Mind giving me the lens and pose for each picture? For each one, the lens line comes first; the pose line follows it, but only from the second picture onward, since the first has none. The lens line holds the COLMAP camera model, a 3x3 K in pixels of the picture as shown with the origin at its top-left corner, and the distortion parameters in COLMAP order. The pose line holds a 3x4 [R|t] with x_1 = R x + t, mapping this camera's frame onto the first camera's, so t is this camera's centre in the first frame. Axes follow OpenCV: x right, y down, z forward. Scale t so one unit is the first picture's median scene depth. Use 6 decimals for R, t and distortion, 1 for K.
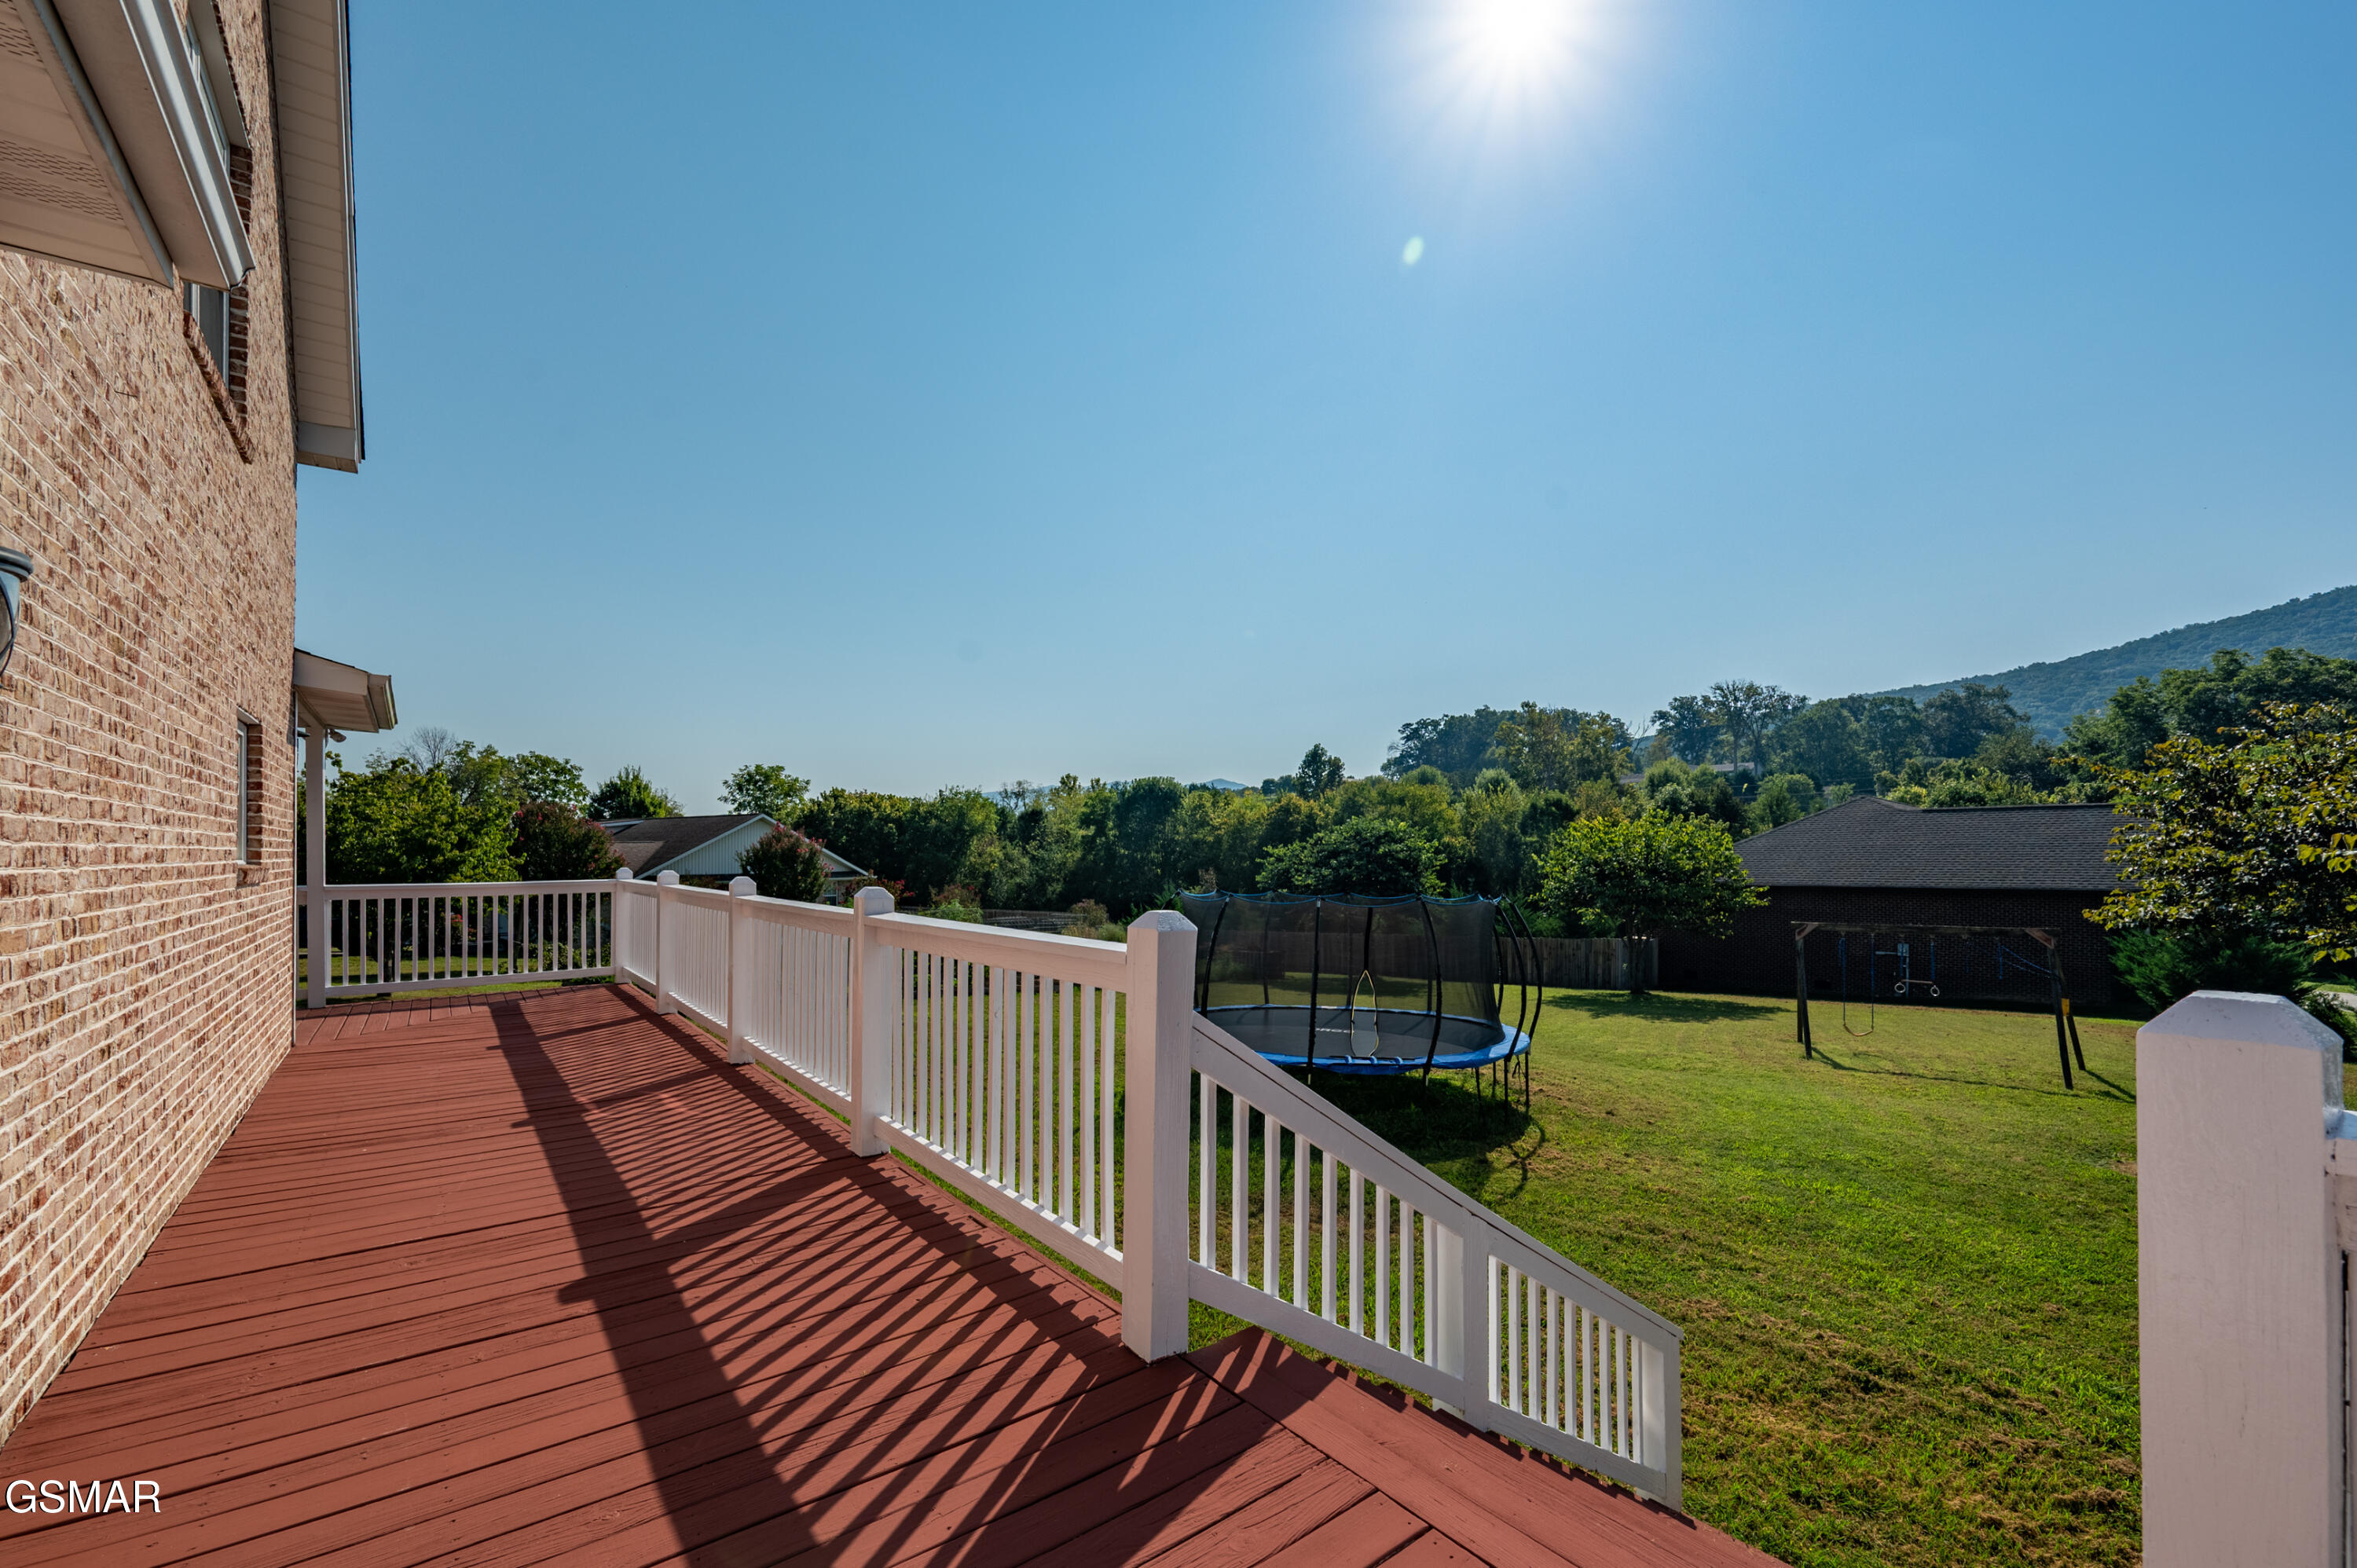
lens RADIAL K [[928.4, 0, 1174.0], [0, 928.4, 836.4], [0, 0, 1]] dist [-0.001004, -0.000768]
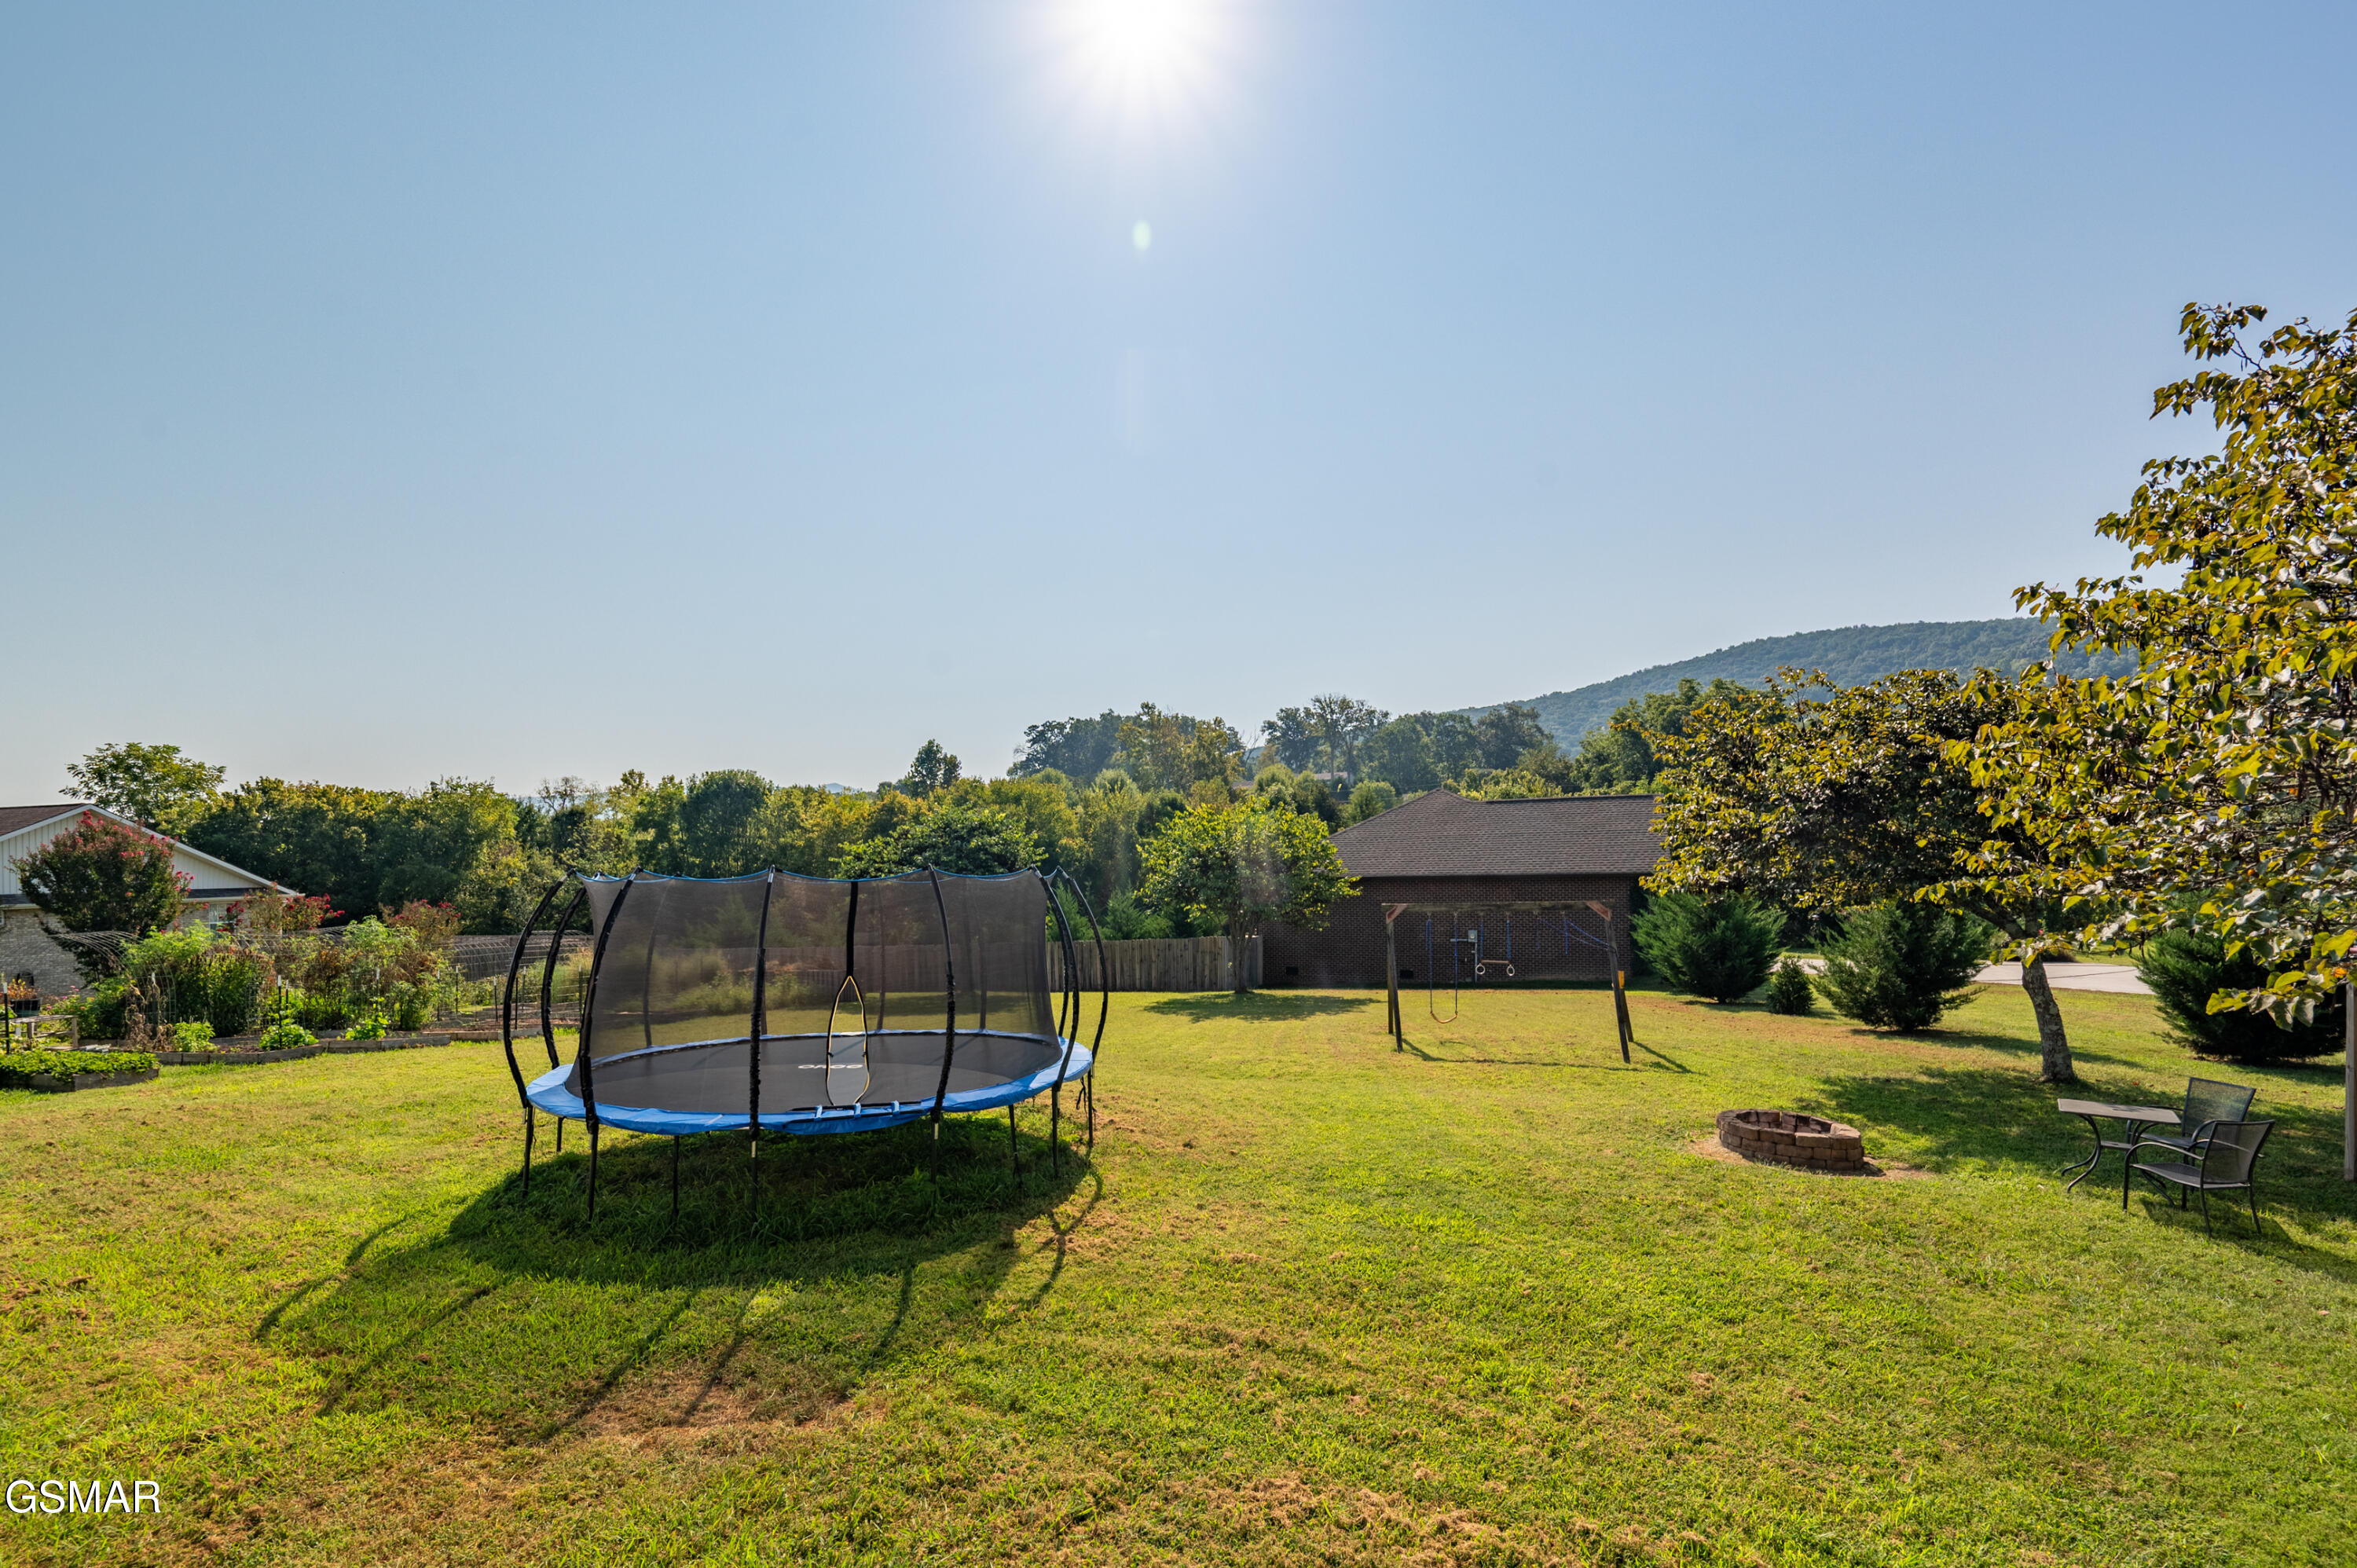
lens RADIAL K [[928.4, 0, 1174.0], [0, 928.4, 836.4], [0, 0, 1]] dist [-0.001004, -0.000768]
pose [[0.931235, 0.004288, 0.364395, 0.067424], [0.003512, 0.999779, -0.020740, 0.021654], [-0.364403, 0.020594, 0.931014, 0.106535]]
